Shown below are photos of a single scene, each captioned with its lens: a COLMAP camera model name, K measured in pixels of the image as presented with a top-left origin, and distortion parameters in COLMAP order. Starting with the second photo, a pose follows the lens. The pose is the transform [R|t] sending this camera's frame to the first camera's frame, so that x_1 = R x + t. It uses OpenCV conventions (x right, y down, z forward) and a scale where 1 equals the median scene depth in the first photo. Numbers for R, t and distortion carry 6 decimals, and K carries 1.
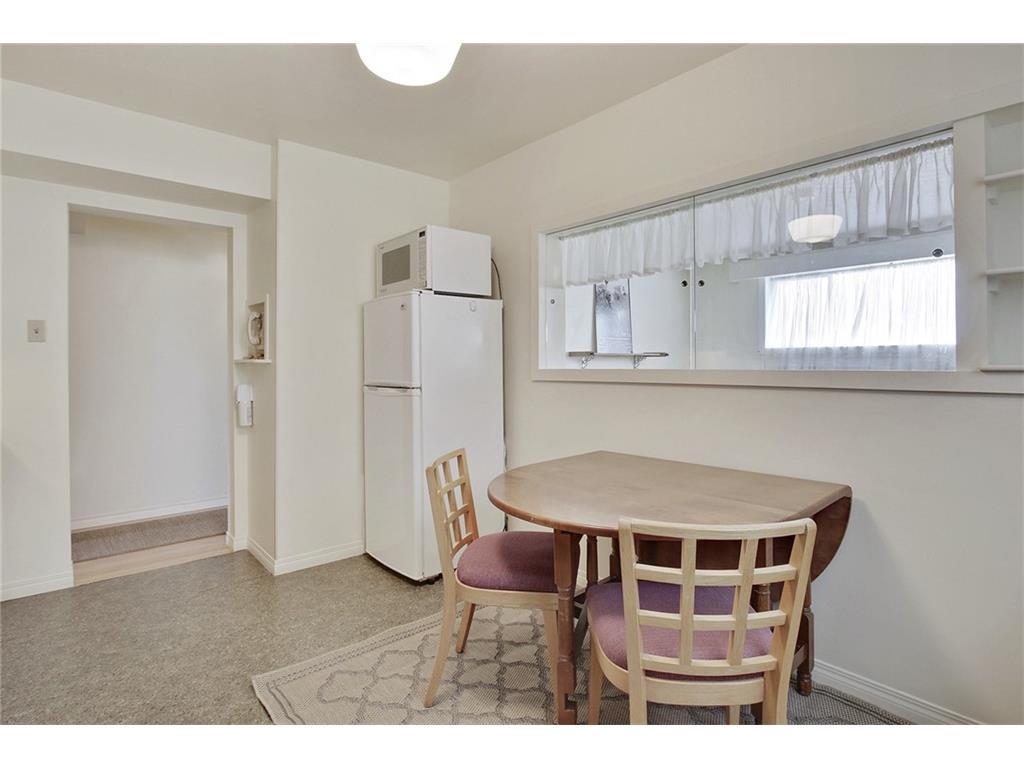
lens RADIAL K [[501.7, 0, 512.6], [0, 501.7, 368.5], [0, 0, 1]] dist [-0.000215, -0.000335]
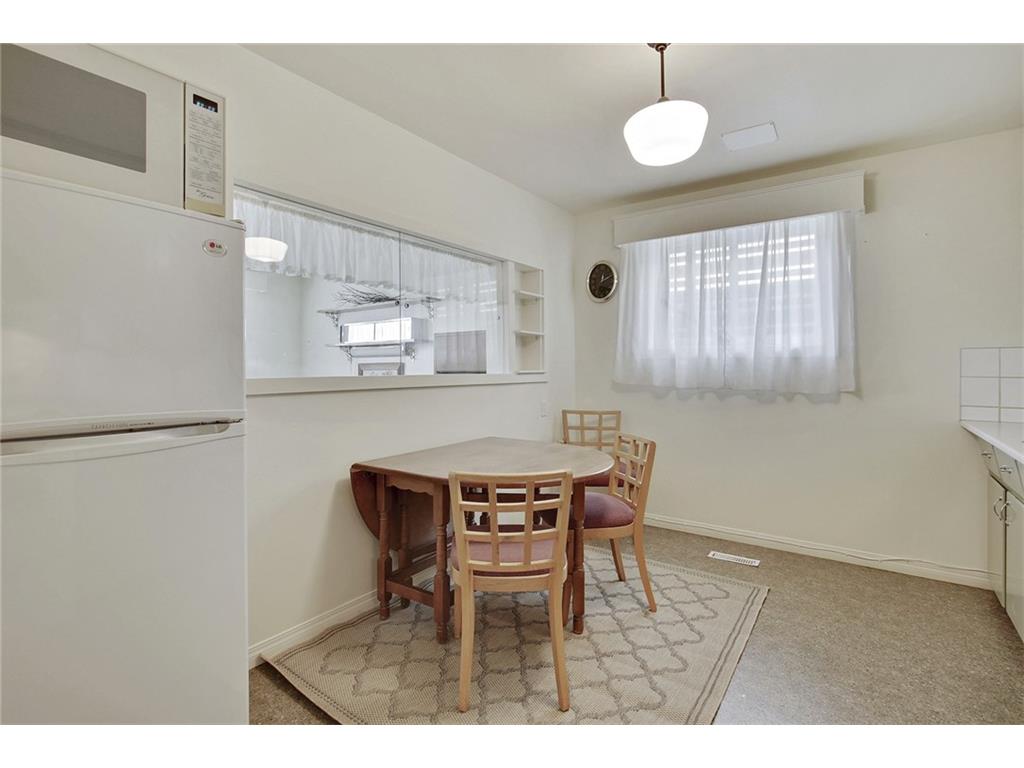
lens RADIAL K [[501.7, 0, 512.6], [0, 501.7, 368.5], [0, 0, 1]] dist [-0.000215, -0.000335]
pose [[-0.231668, 0.005551, 0.972779, -1.349796], [0.016021, 0.999870, -0.001890, -0.013286], [-0.972663, 0.015147, -0.231727, 1.561878]]
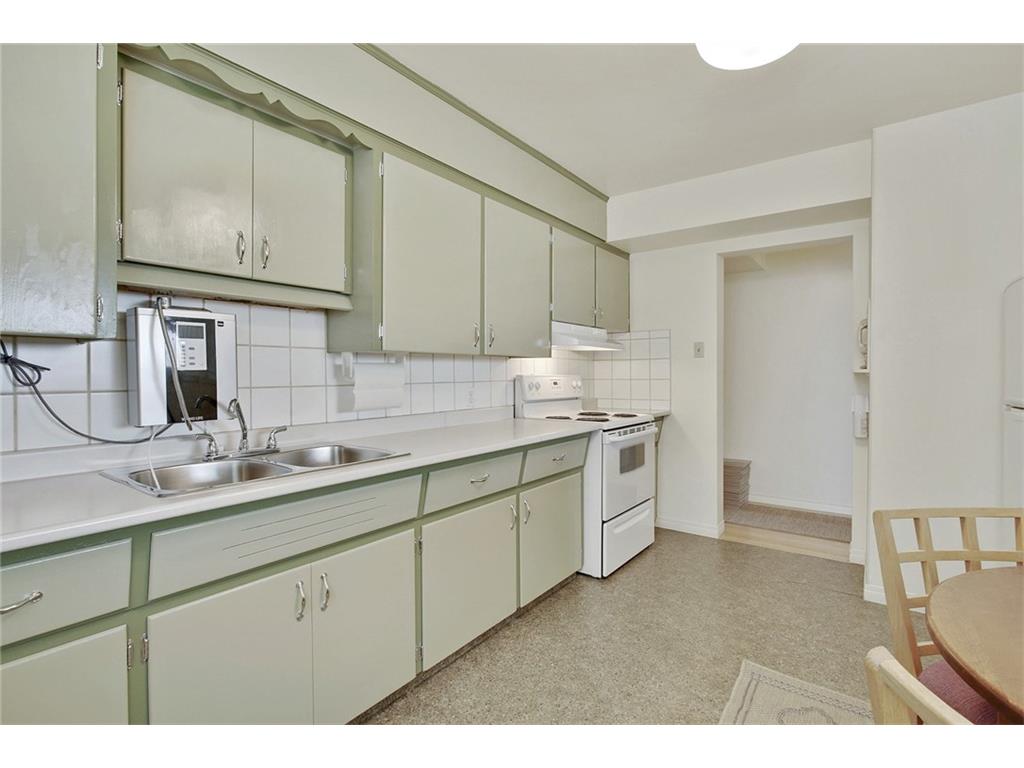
lens RADIAL K [[487.8, 0, 528.5], [0, 487.8, 382.2], [0, 0, 1]] dist [-0.022473, 0.000074]
pose [[0.247782, 0.023014, -0.968542, 0.247317], [-0.006725, 0.999735, 0.022034, -0.009999], [0.968792, 0.001054, 0.247871, 0.181450]]
